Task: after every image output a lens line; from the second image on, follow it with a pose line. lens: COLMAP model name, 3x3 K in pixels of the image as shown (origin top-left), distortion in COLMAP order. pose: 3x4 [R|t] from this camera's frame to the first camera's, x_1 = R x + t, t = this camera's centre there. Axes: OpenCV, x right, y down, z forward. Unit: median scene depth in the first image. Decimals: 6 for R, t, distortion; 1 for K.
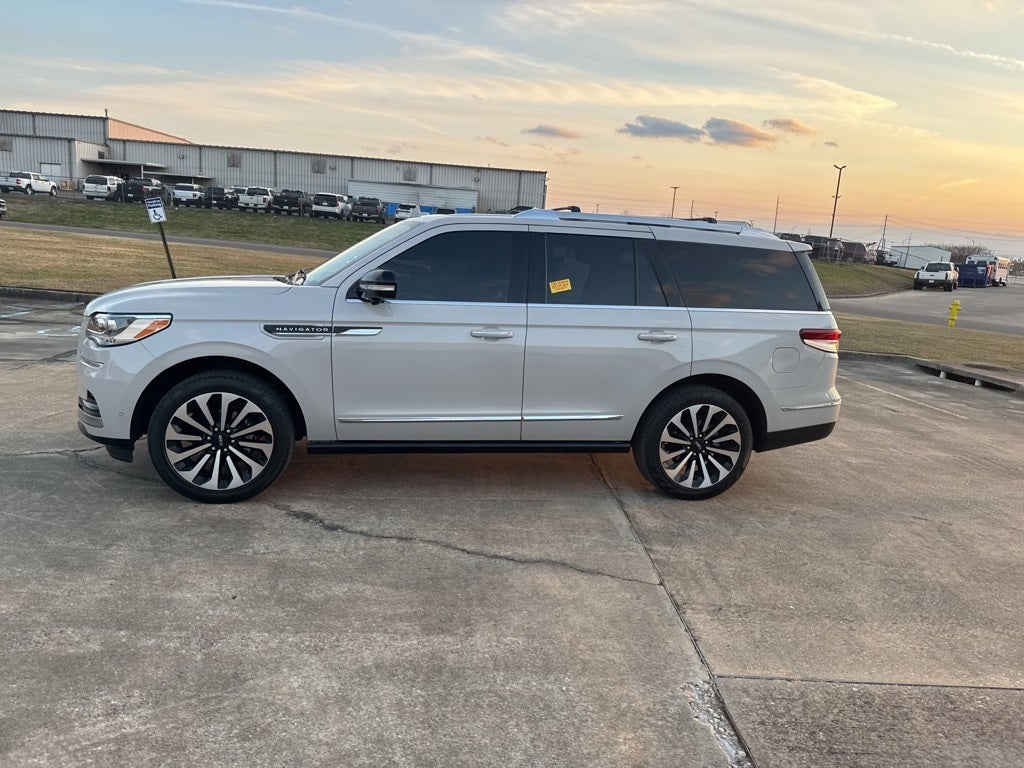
lens RADIAL K [[717.2, 0, 510.4], [0, 717.2, 376.4], [0, 0, 1]] dist [0.051330, -0.070615]
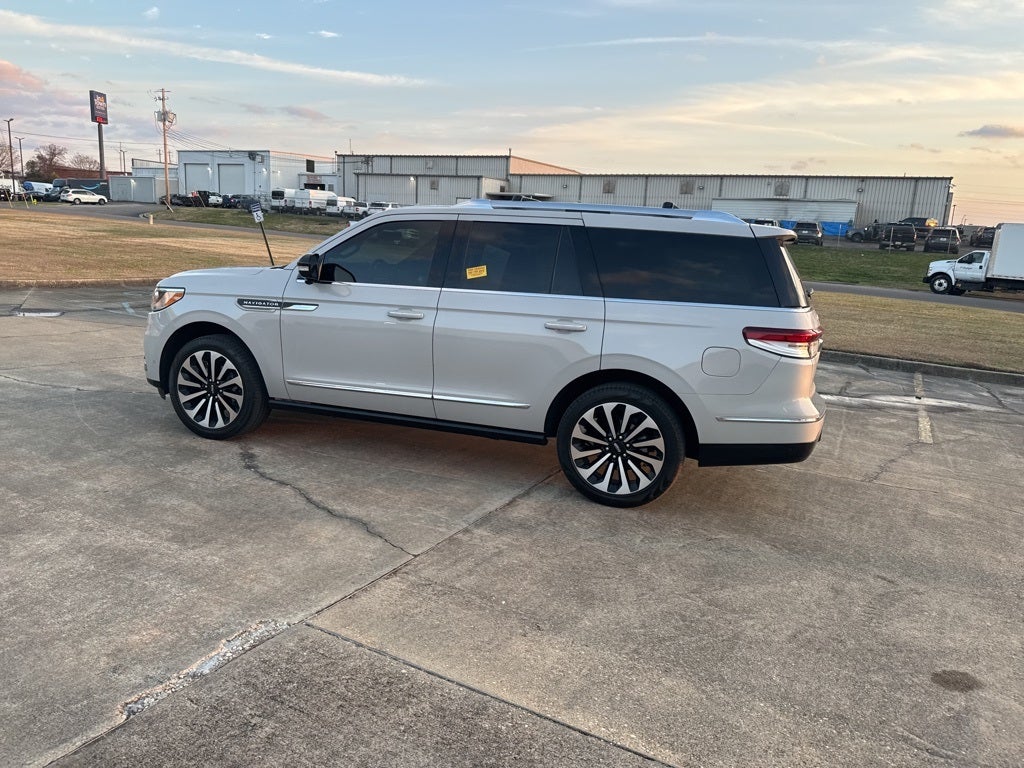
lens RADIAL K [[719.6, 0, 509.0], [0, 719.6, 375.2], [0, 0, 1]] dist [0.044522, -0.061408]
pose [[0.866280, 0.075056, -0.493888, 0.633503], [-0.090026, 0.995918, -0.006556, 0.023648], [0.491379, 0.050143, 0.869501, 0.134037]]
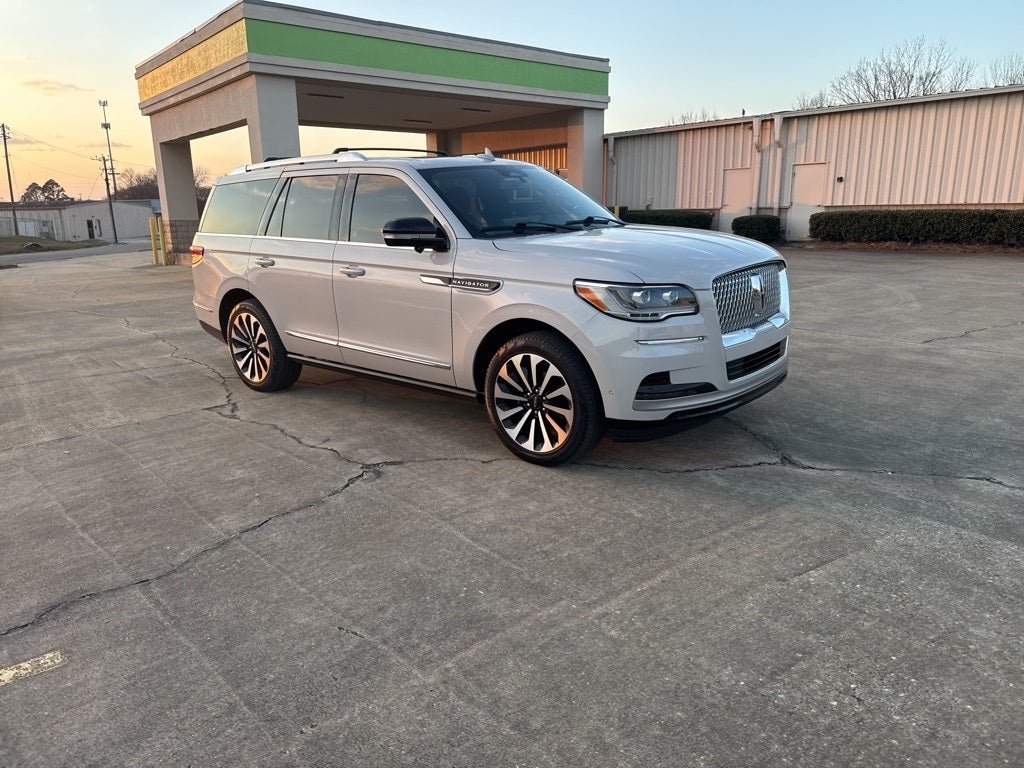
lens RADIAL K [[717.2, 0, 505.3], [0, 717.2, 381.5], [0, 0, 1]] dist [0.051330, -0.070615]
pose [[-0.600537, -0.240172, 0.762674, -1.122210], [0.125981, 0.913491, 0.386864, -0.368402], [-0.789610, 0.328409, -0.518328, 1.818587]]
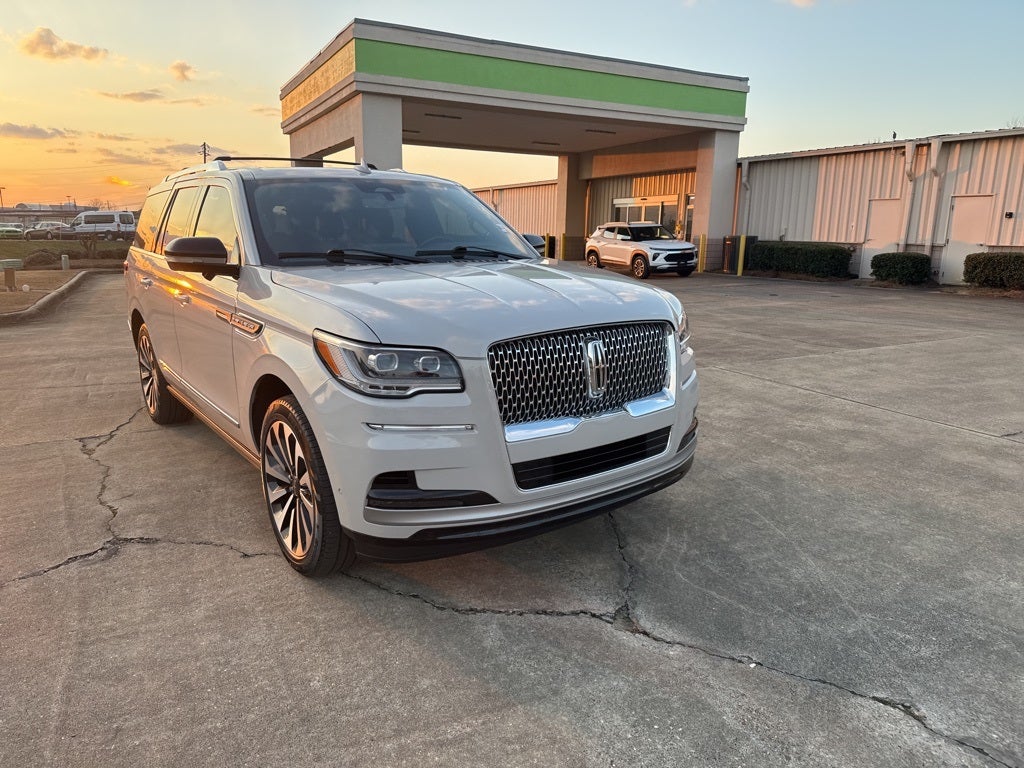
lens RADIAL K [[719.6, 0, 507.1], [0, 719.6, 378.4], [0, 0, 1]] dist [0.044522, -0.061408]
pose [[-0.405934, -0.253430, 0.878061, -1.118047], [0.123929, 0.936643, 0.327631, -0.284947], [-0.905461, 0.241814, -0.348808, 1.358017]]
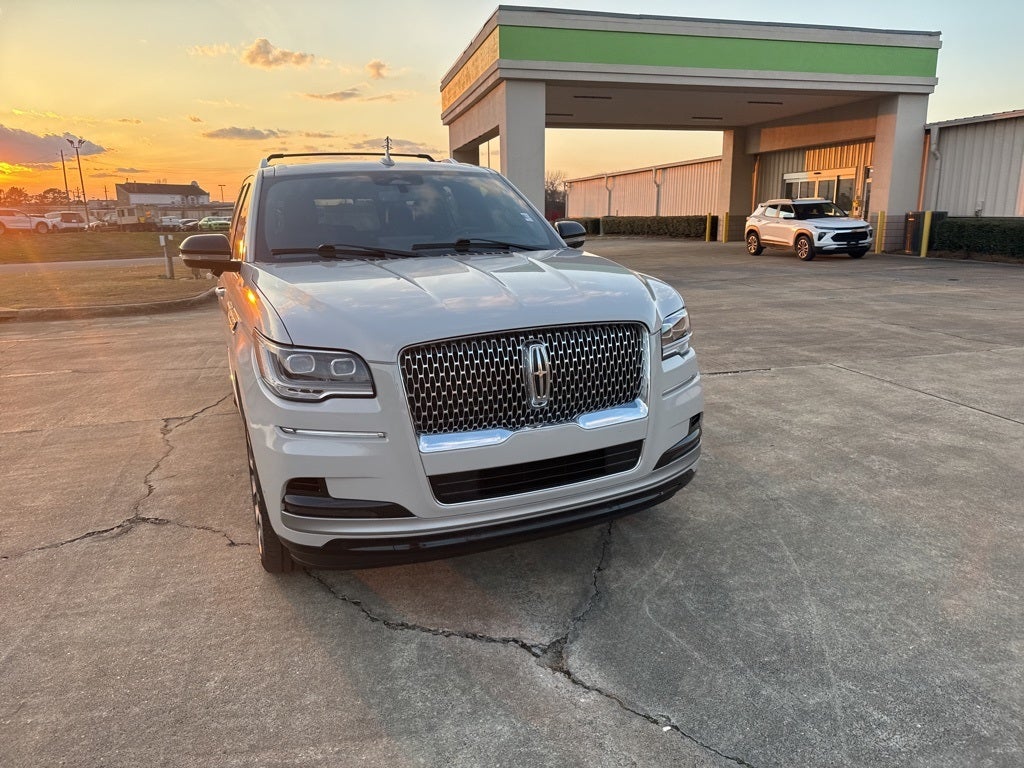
lens RADIAL K [[719.6, 0, 503.4], [0, 719.6, 374.1], [0, 0, 1]] dist [0.044522, -0.061408]
pose [[-0.178401, -0.276139, 0.944415, -1.129004], [0.176514, 0.935261, 0.306806, -0.257839], [-0.967996, 0.221437, -0.118109, 1.160191]]
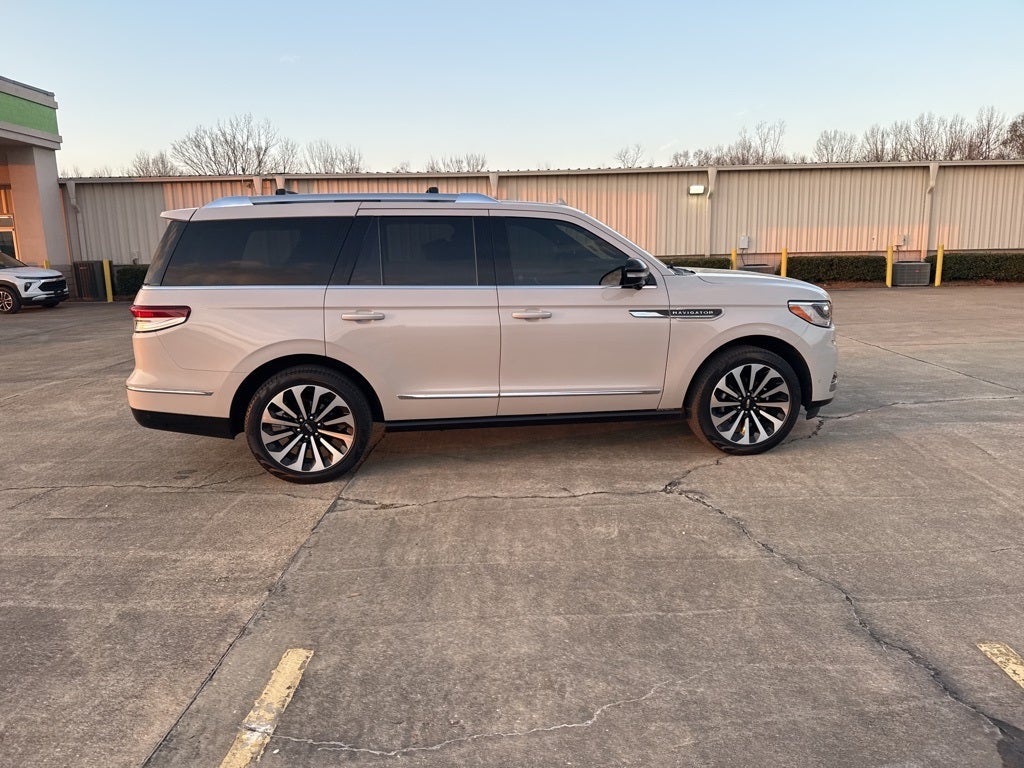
lens RADIAL K [[719.6, 0, 503.5], [0, 719.6, 387.5], [0, 0, 1]] dist [0.044522, -0.061408]
pose [[-0.996575, -0.060223, 0.056675, -0.138127], [-0.035695, 0.931454, 0.362104, -0.407652], [-0.074598, 0.358840, -0.930413, 2.398754]]
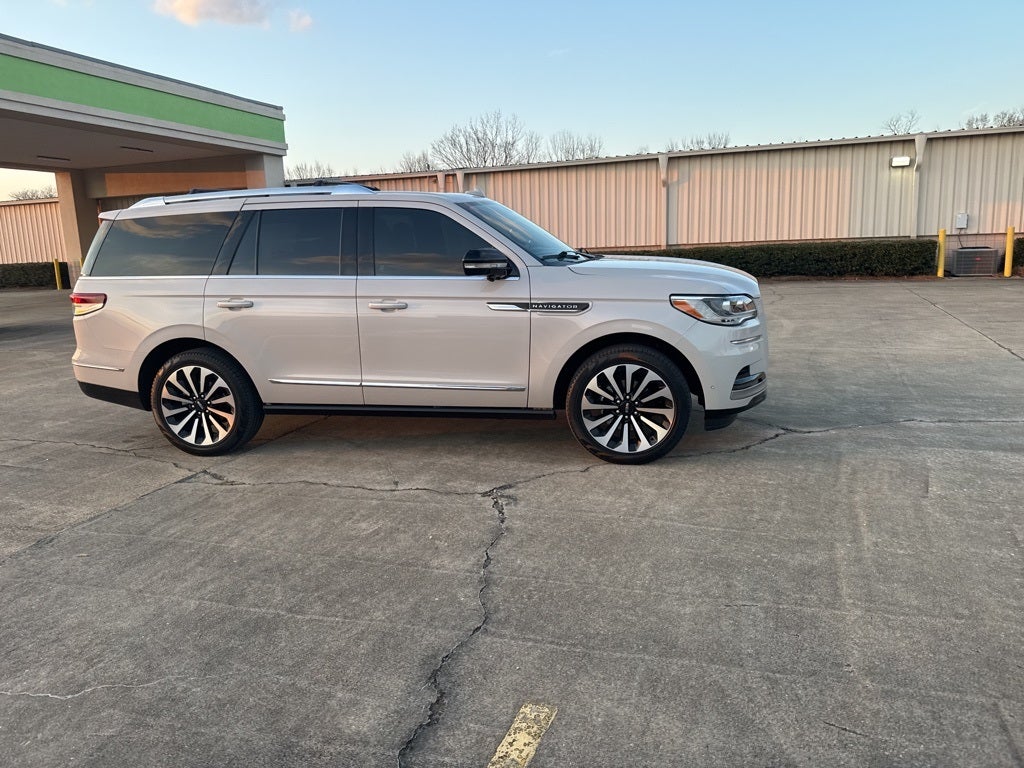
lens RADIAL K [[717.2, 0, 503.1], [0, 717.2, 375.3], [0, 0, 1]] dist [0.051330, -0.070615]
pose [[-0.917009, -0.106362, 0.384425, -0.680852], [0.044383, 0.930596, 0.363348, -0.407363], [-0.396390, 0.350255, -0.848644, 2.240917]]
